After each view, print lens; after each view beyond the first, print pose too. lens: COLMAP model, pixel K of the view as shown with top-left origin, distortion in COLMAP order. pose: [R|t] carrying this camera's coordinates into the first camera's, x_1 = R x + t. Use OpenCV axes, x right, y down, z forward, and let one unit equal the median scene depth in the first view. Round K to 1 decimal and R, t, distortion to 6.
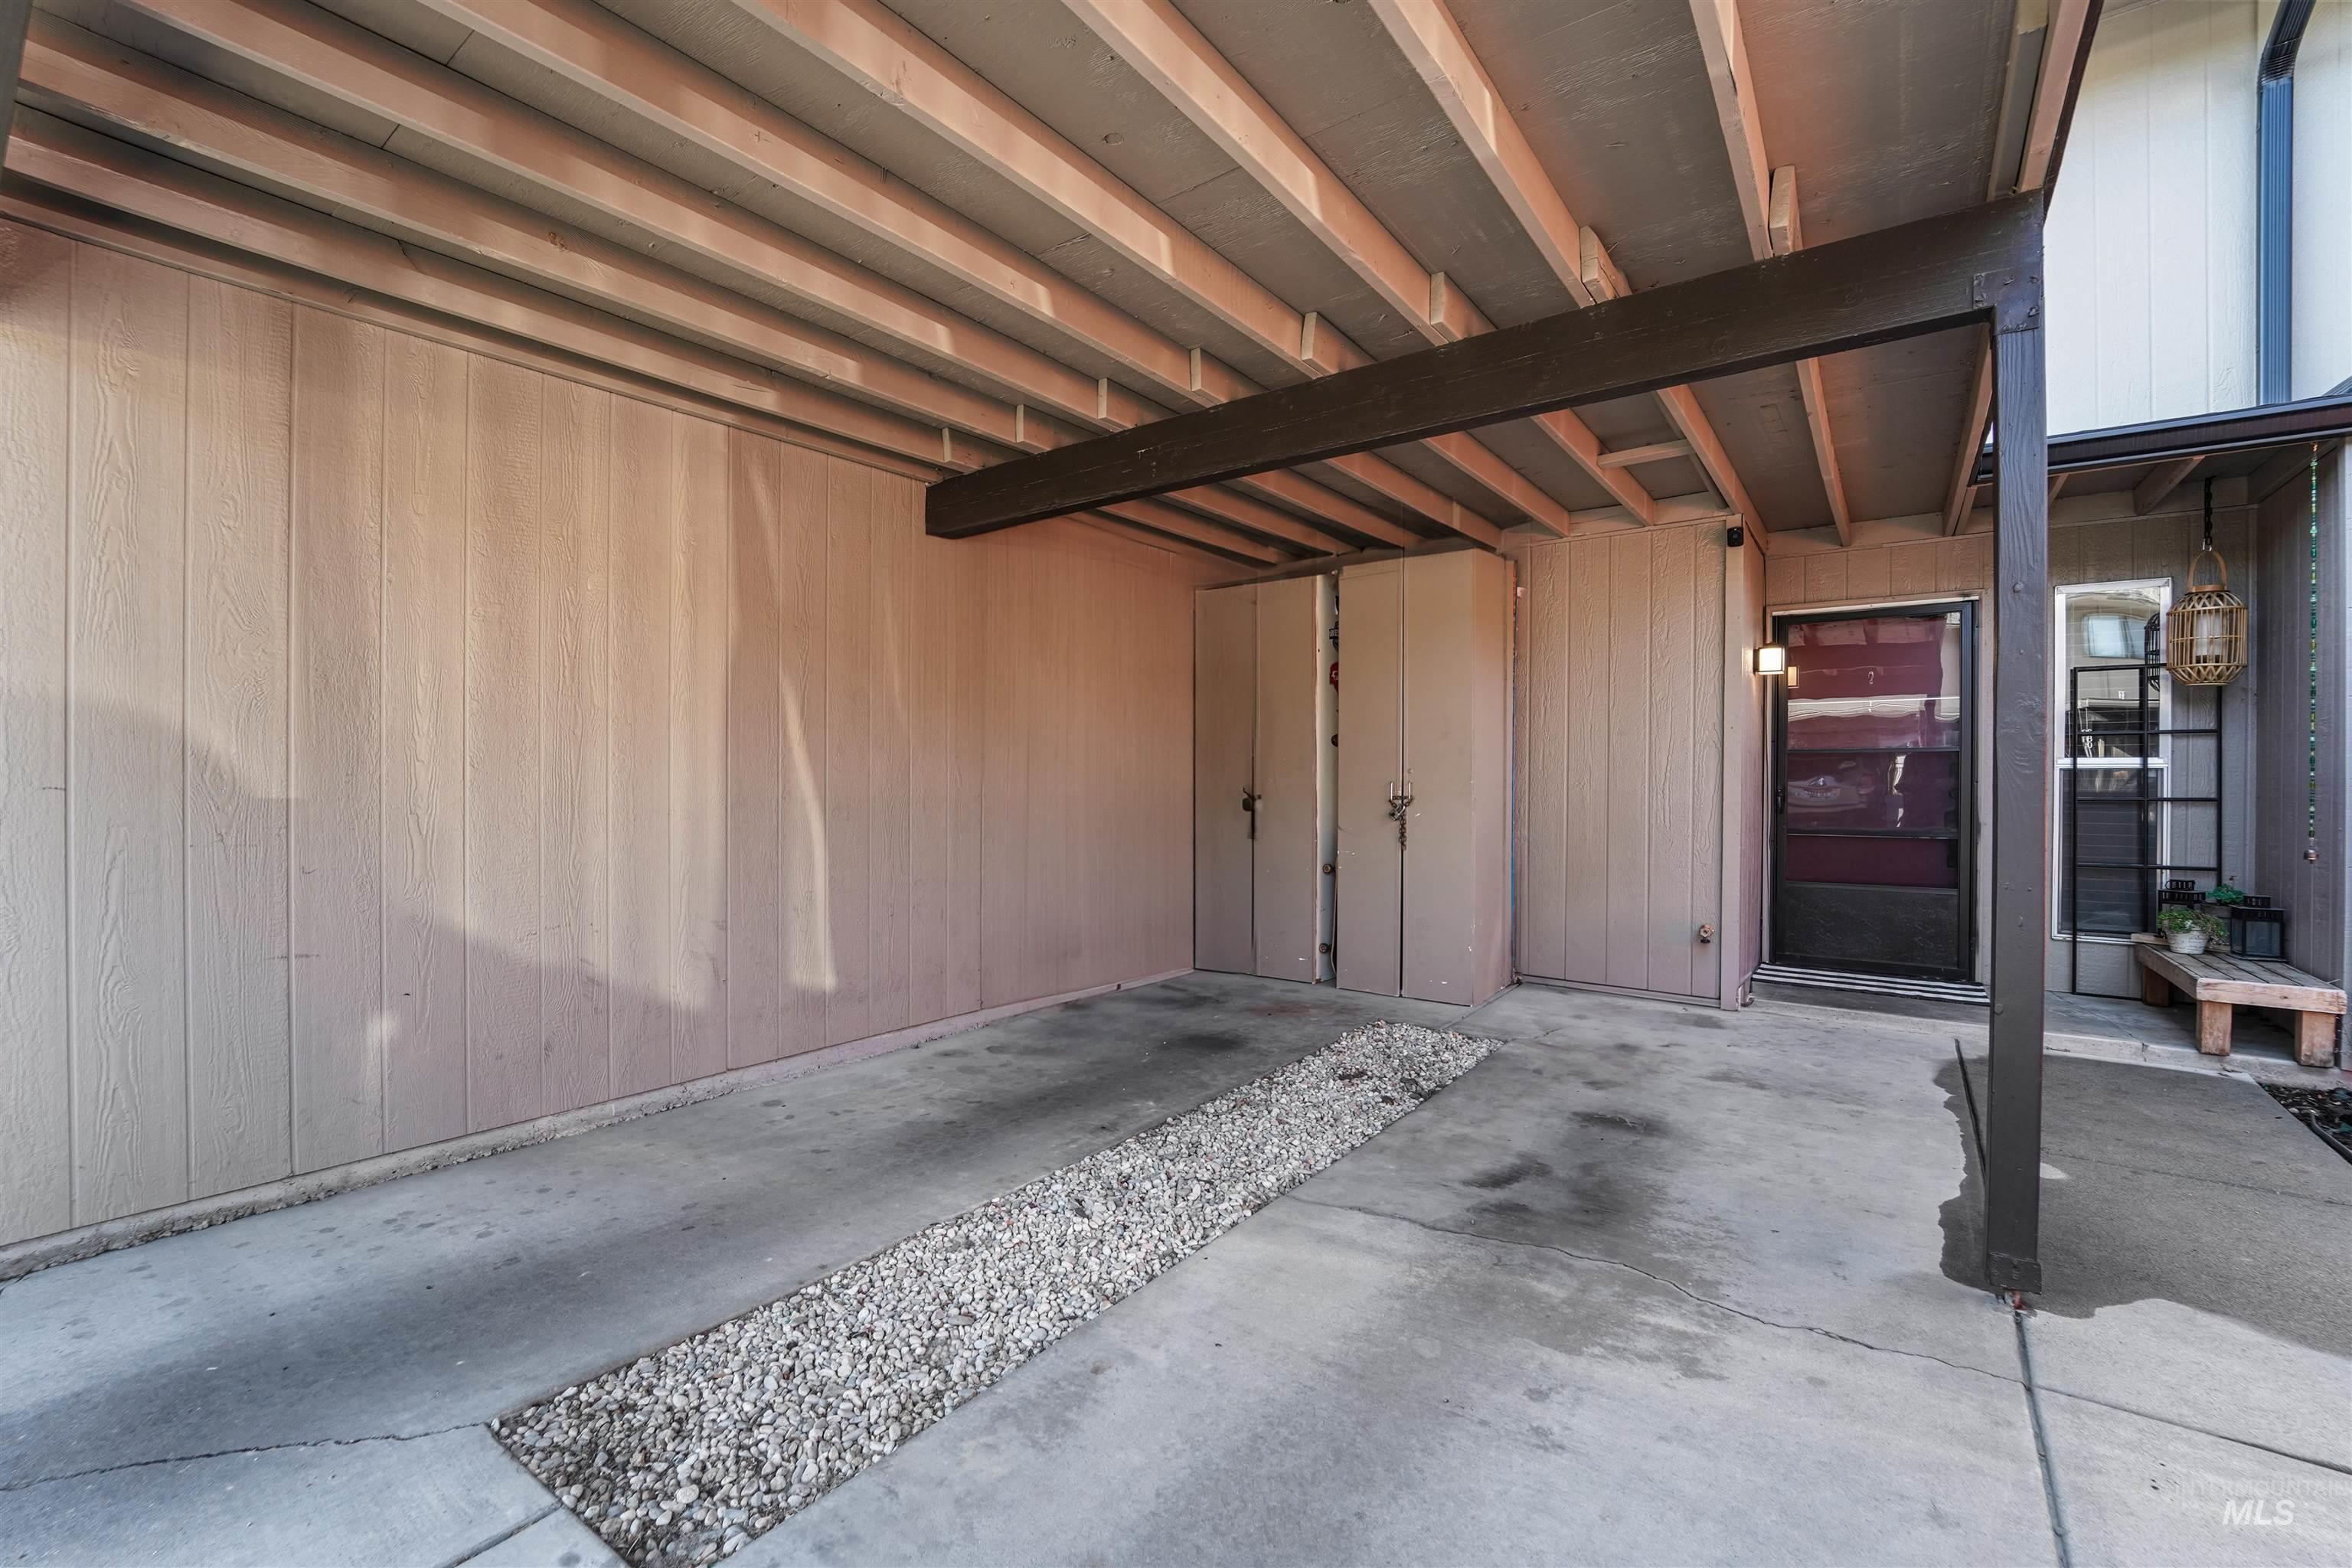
lens RADIAL K [[971.7, 0, 1168.1], [0, 971.7, 787.3], [0, 0, 1]] dist [-0.021288, 0.000211]
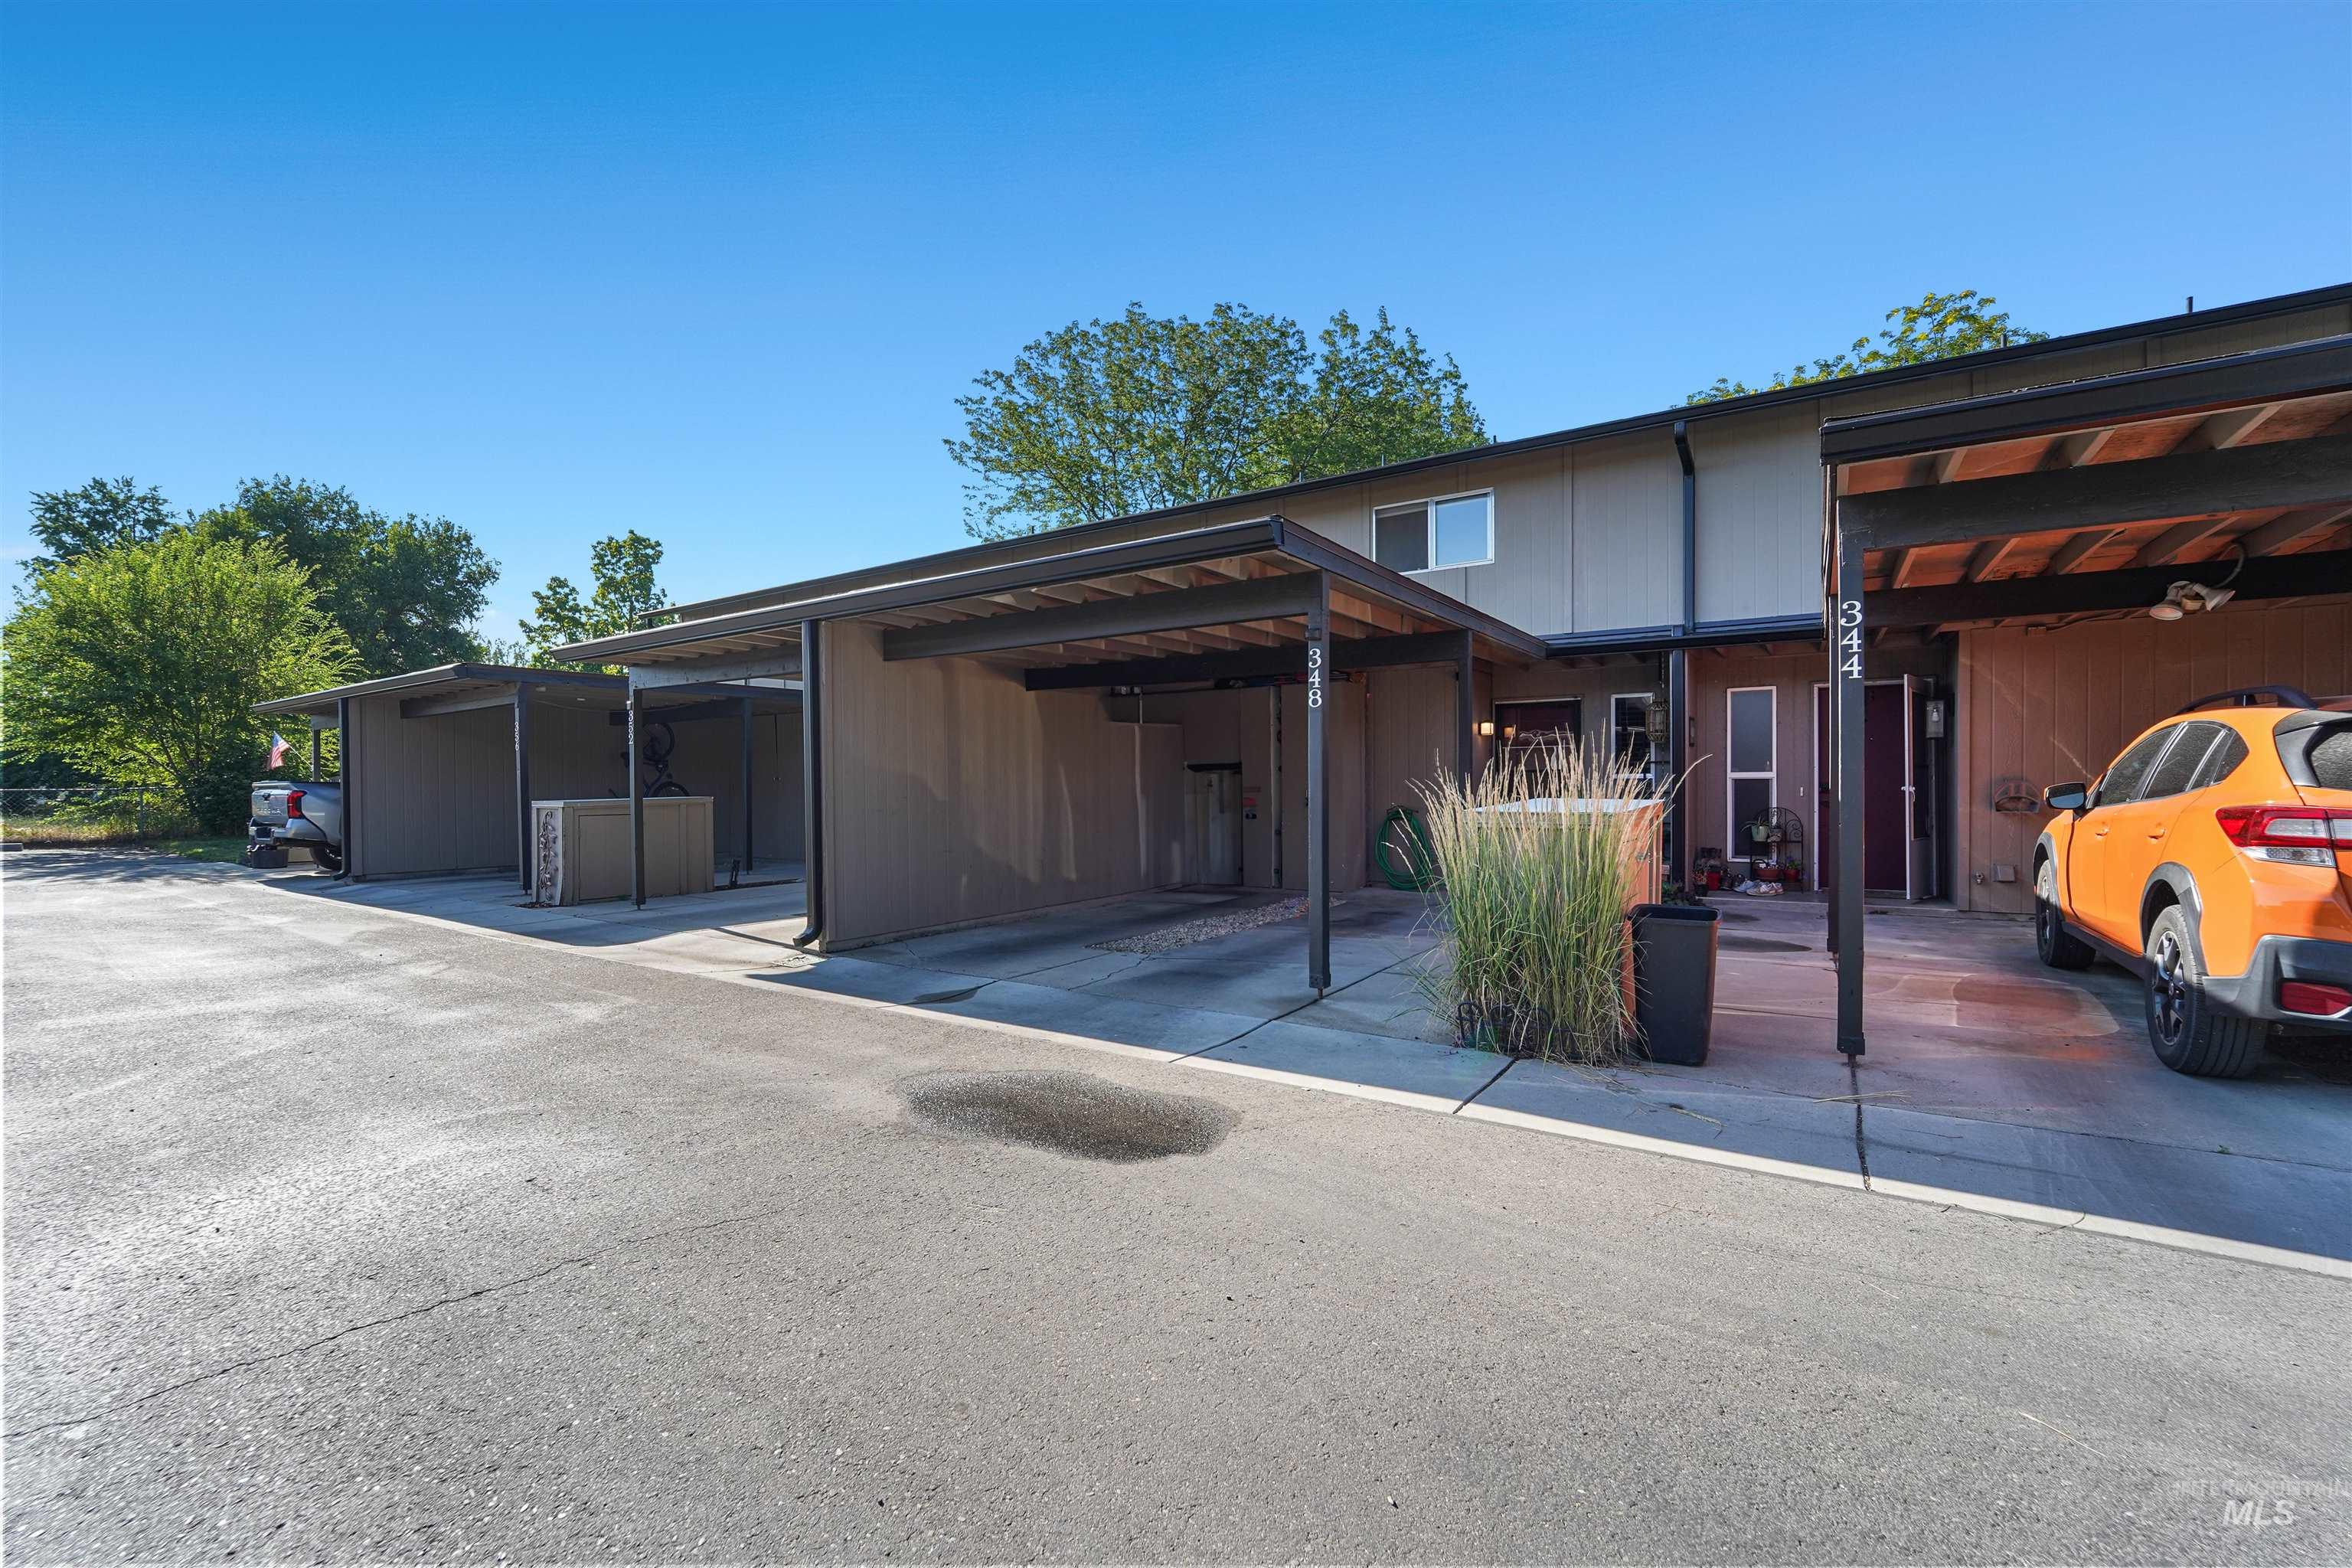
lens RADIAL K [[971.7, 0, 1168.1], [0, 971.7, 787.3], [0, 0, 1]] dist [-0.021288, 0.000211]
pose [[0.998229, -0.012784, 0.058103, -0.256159], [0.013203, 0.999890, -0.006830, 0.001195], [-0.058009, 0.007585, 0.998287, -1.439591]]
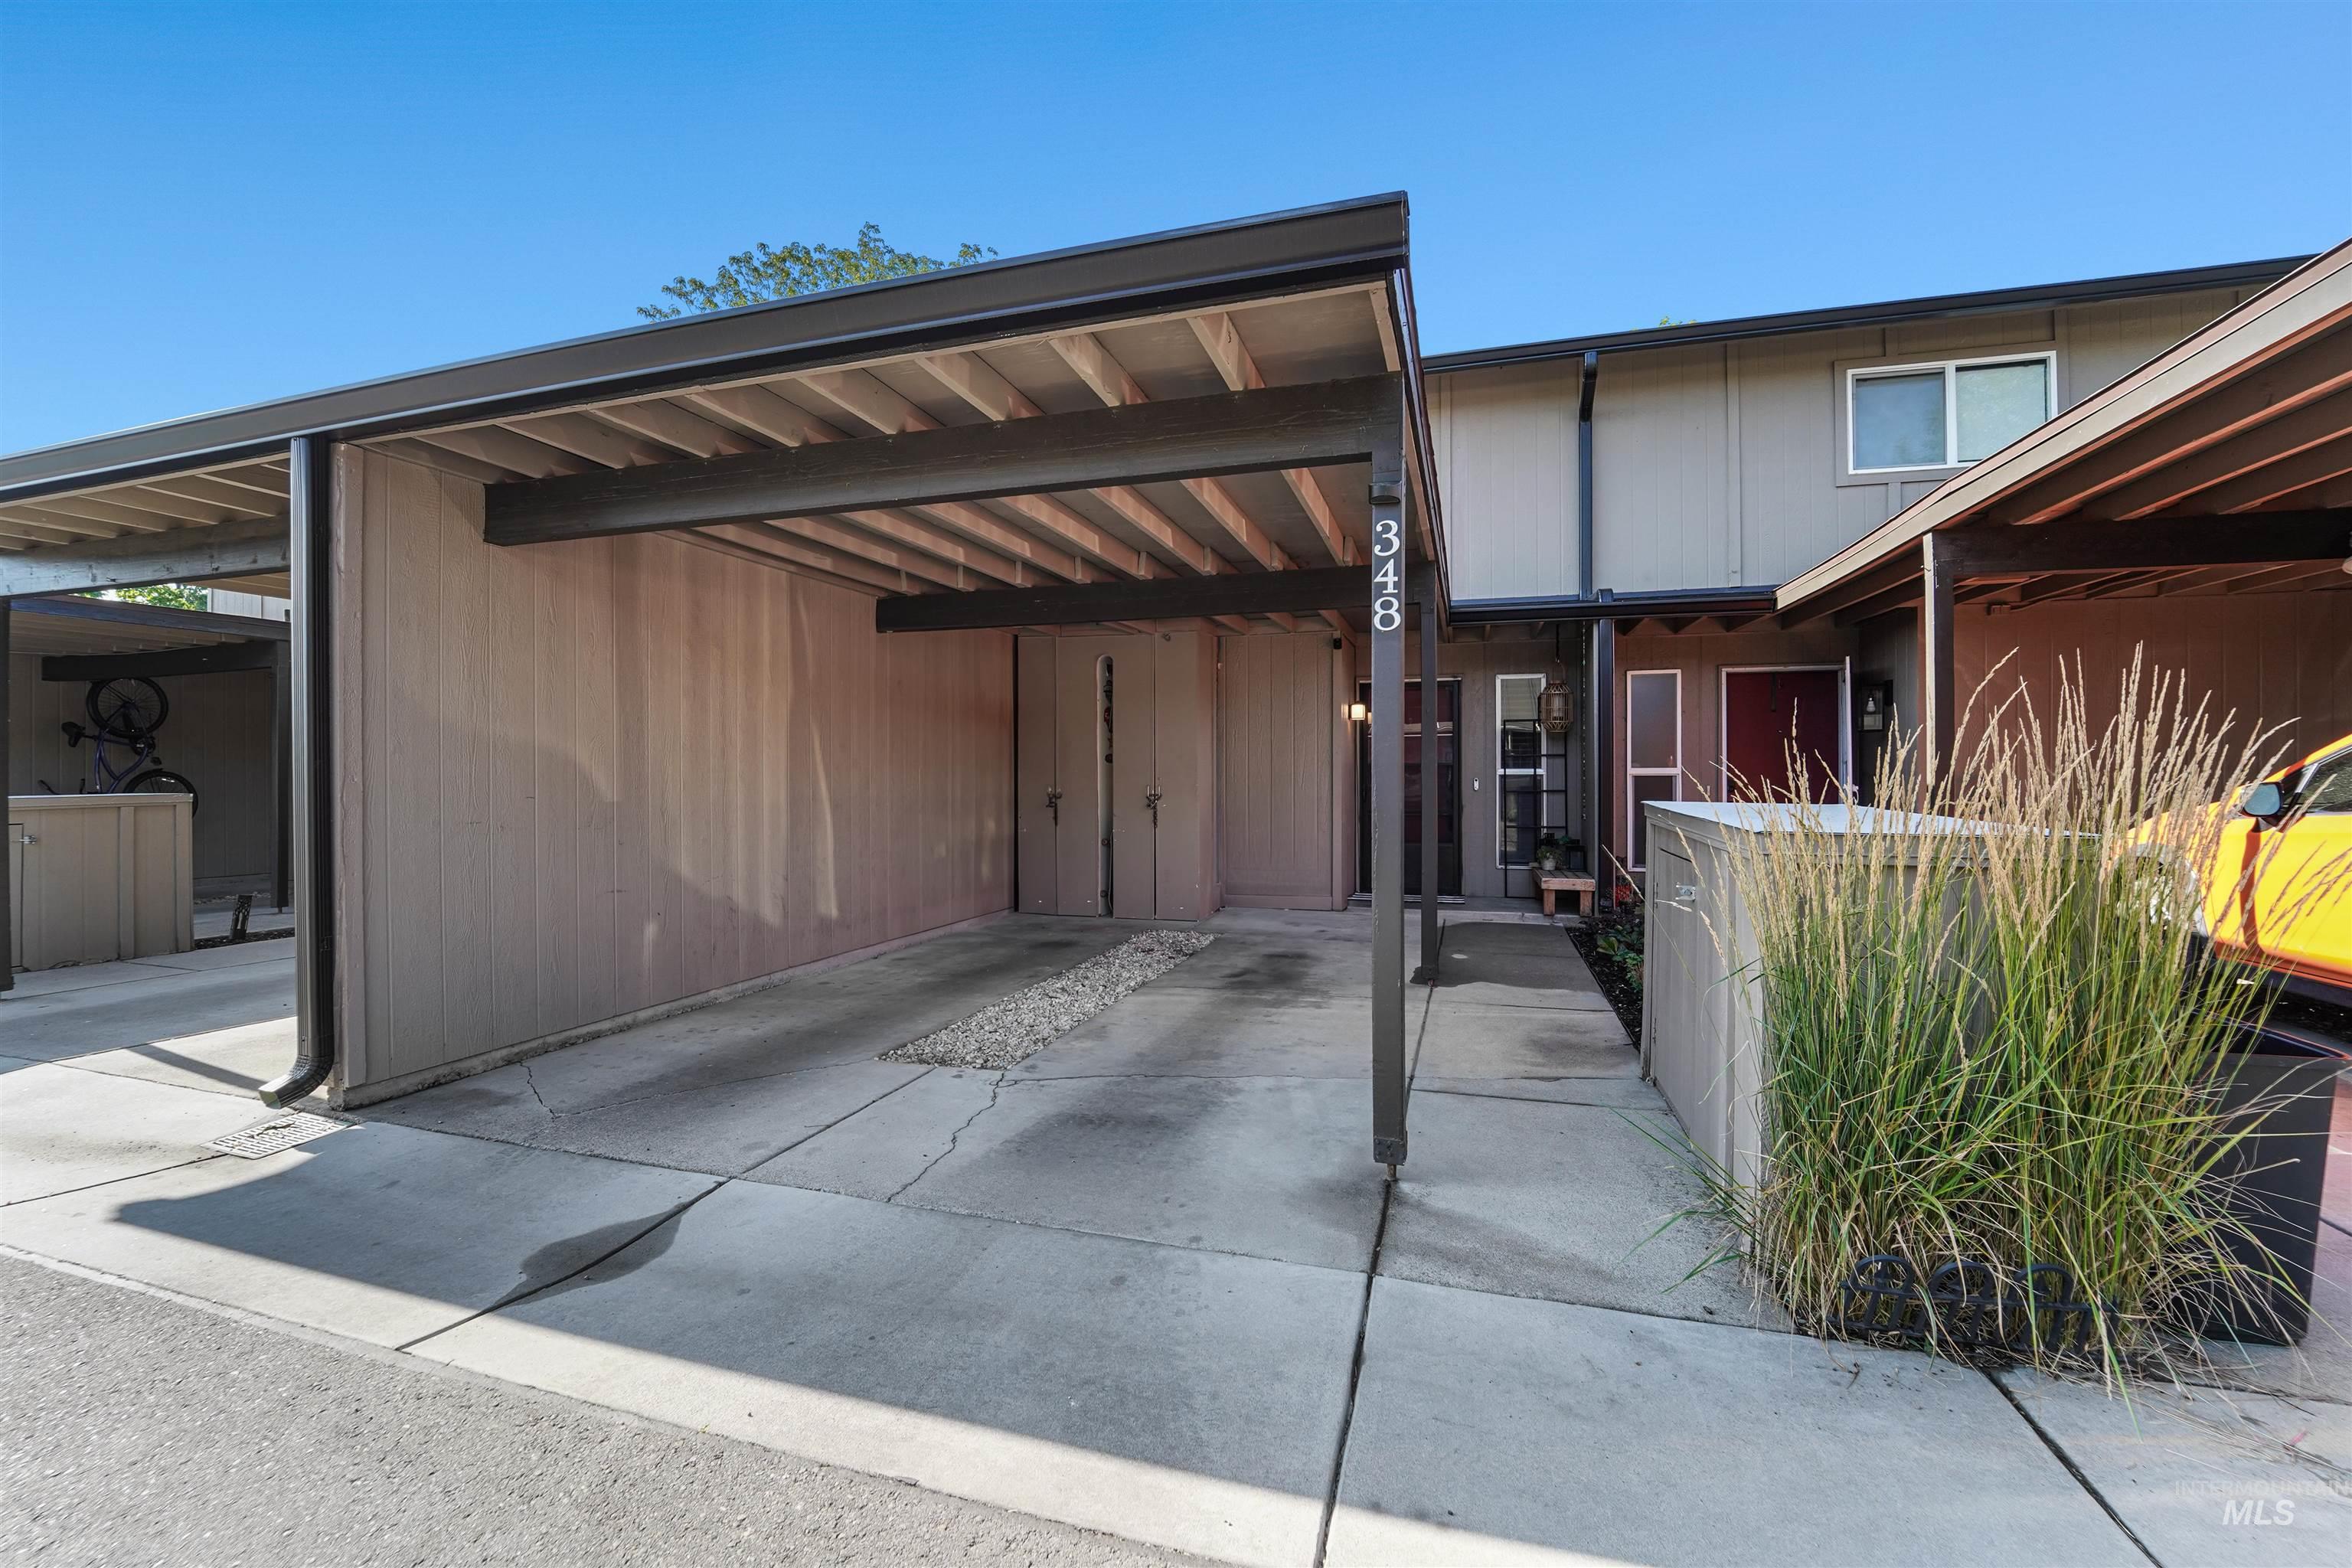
lens RADIAL K [[971.7, 0, 1168.1], [0, 971.7, 787.3], [0, 0, 1]] dist [-0.021288, 0.000211]
pose [[0.941132, -0.009434, 0.337907, -0.369999], [0.009692, 0.999953, 0.000923, -0.004414], [-0.337900, 0.002407, 0.941179, -0.685798]]
